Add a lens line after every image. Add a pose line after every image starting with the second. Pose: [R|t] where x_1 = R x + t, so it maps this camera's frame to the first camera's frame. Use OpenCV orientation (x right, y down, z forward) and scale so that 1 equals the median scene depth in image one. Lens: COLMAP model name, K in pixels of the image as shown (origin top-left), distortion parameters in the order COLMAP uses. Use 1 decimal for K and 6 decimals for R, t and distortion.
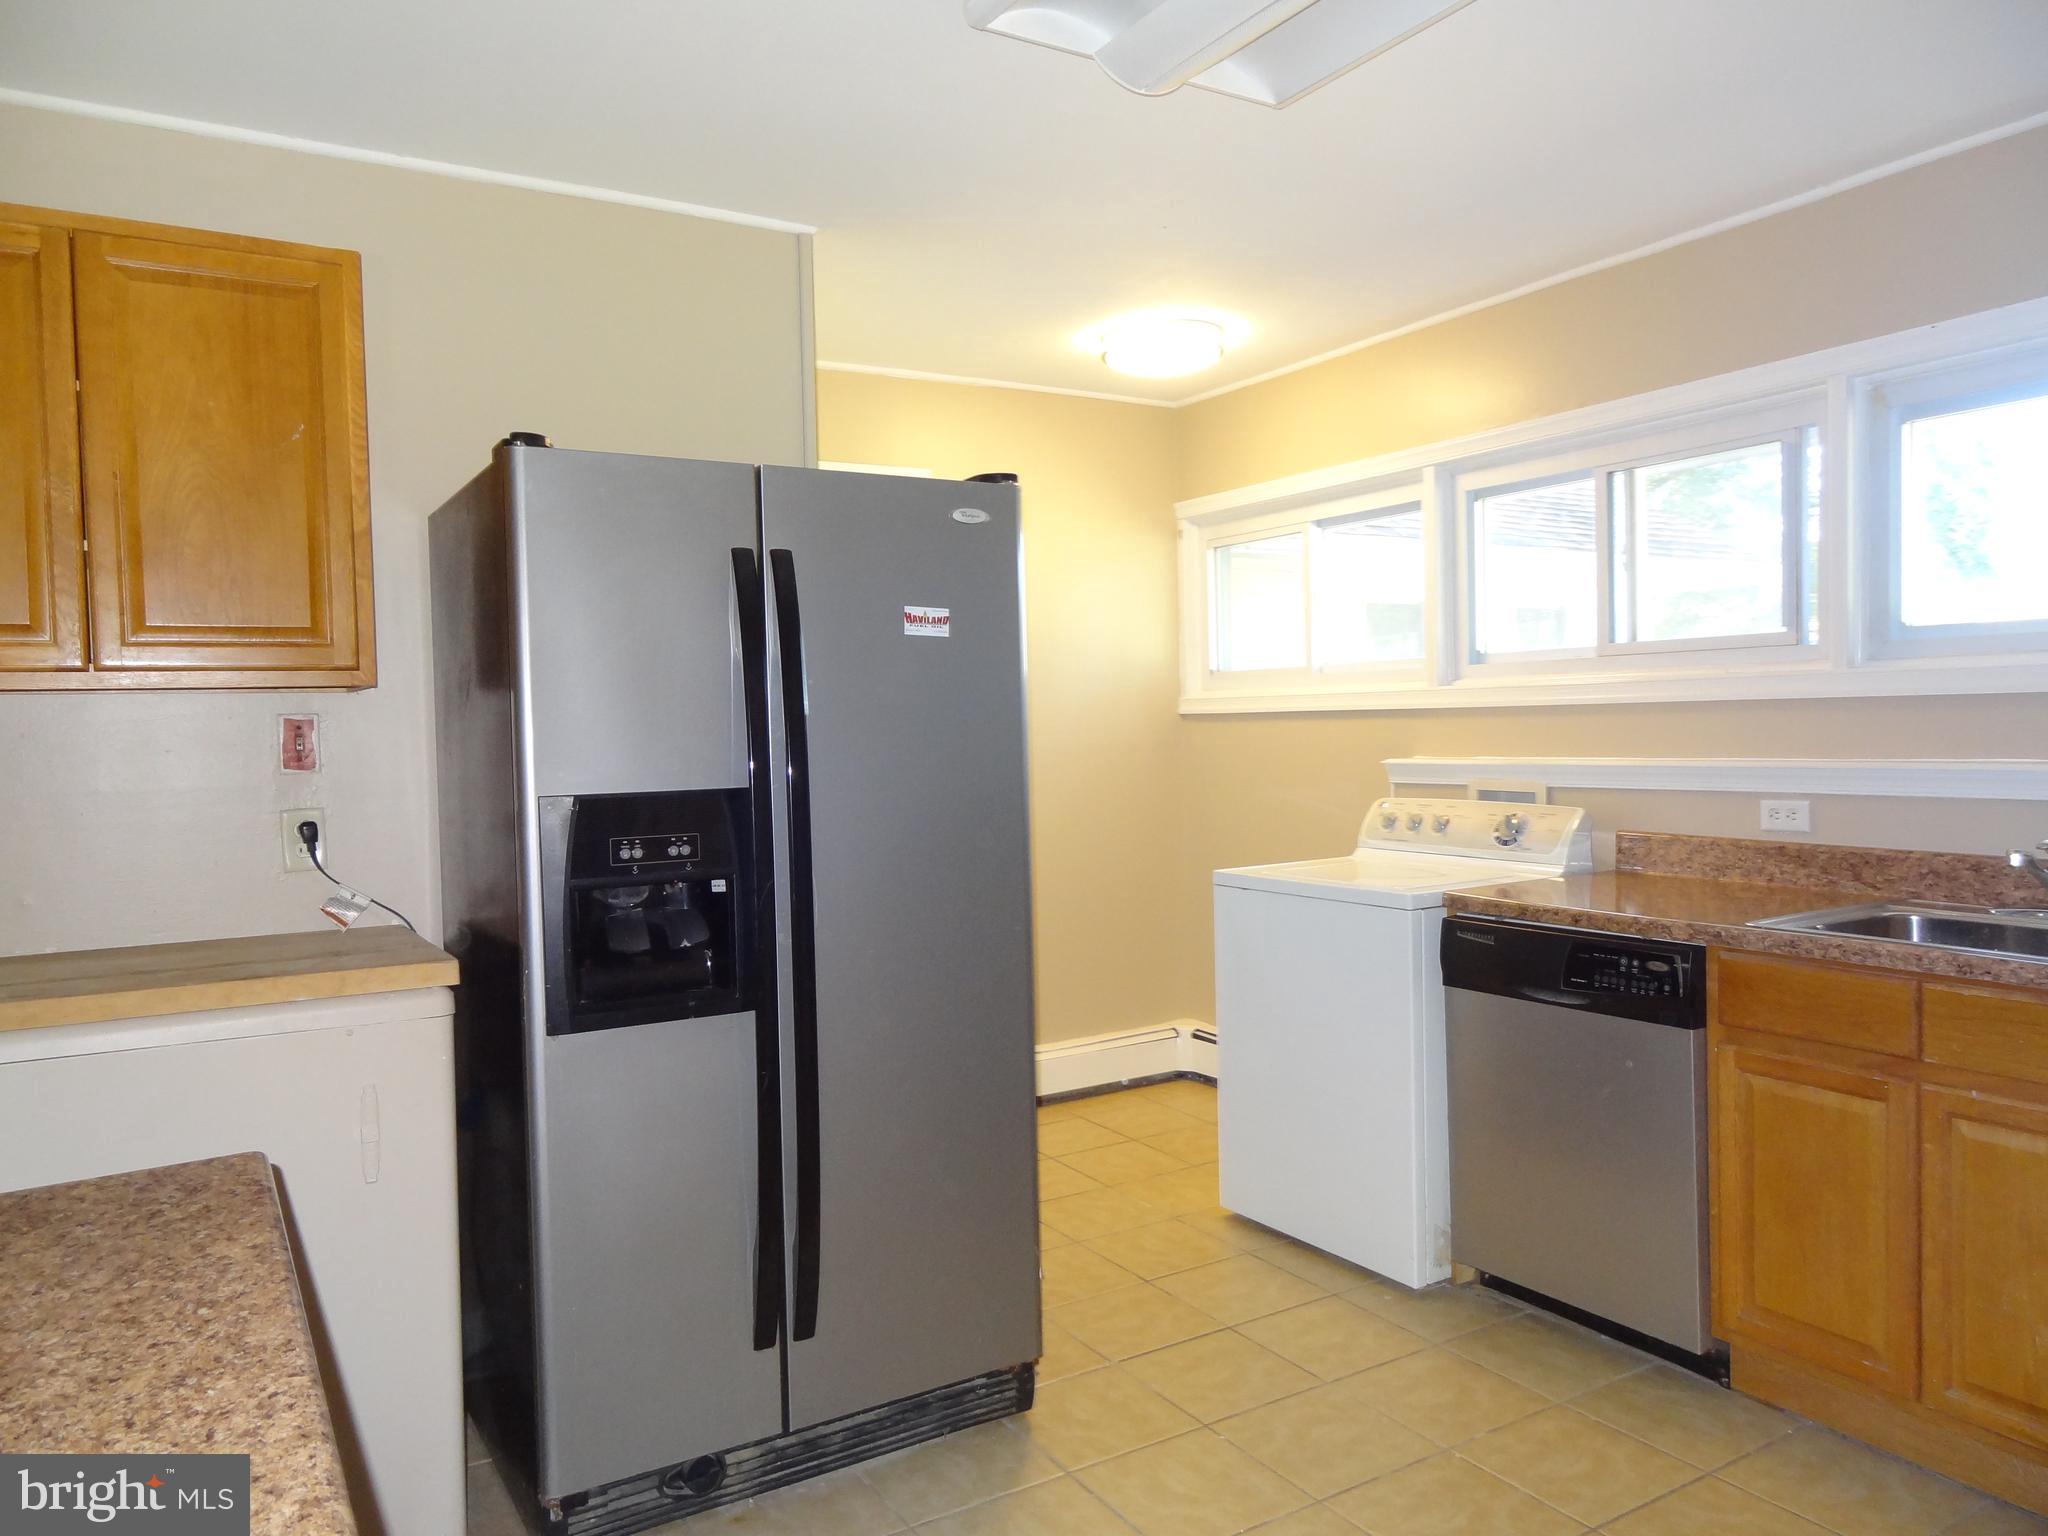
lens RADIAL K [[1430.6, 0, 1028.2], [0, 1430.6, 757.6], [0, 0, 1]] dist [0.008622, 0.006810]
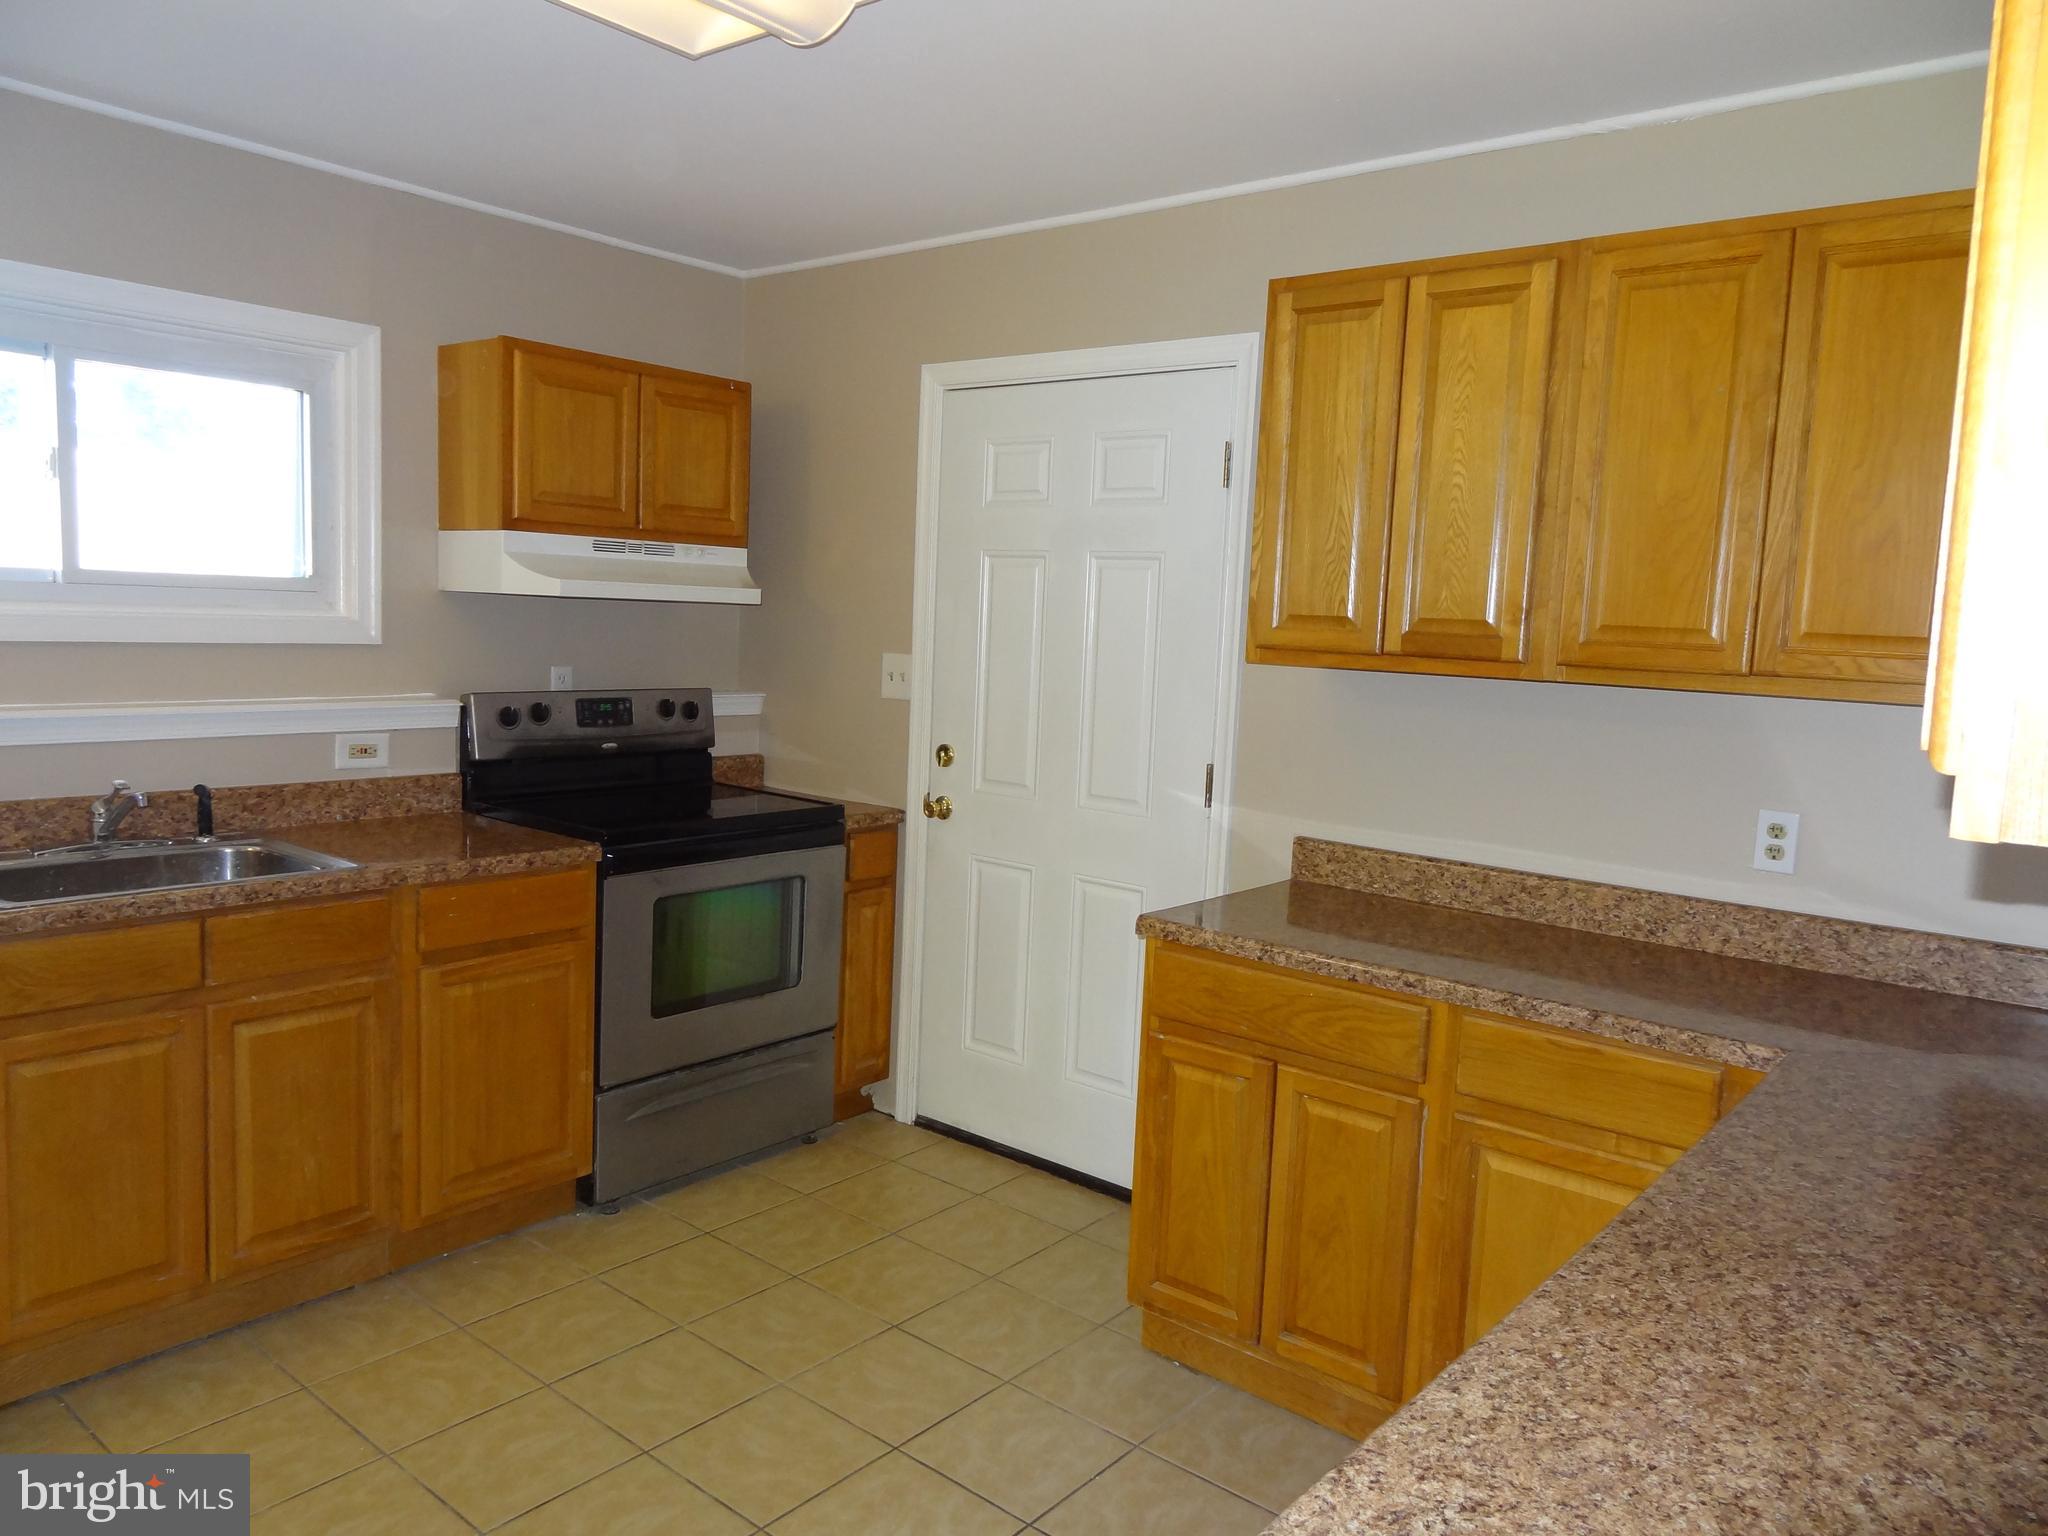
lens RADIAL K [[1430.6, 0, 1029.1], [0, 1430.6, 768.0], [0, 0, 1]] dist [0.008622, 0.006810]
pose [[-0.336504, -0.095337, 0.936843, -1.426922], [-0.014569, 0.995270, 0.096050, -0.173294], [-0.941569, 0.018672, -0.336301, 1.738749]]
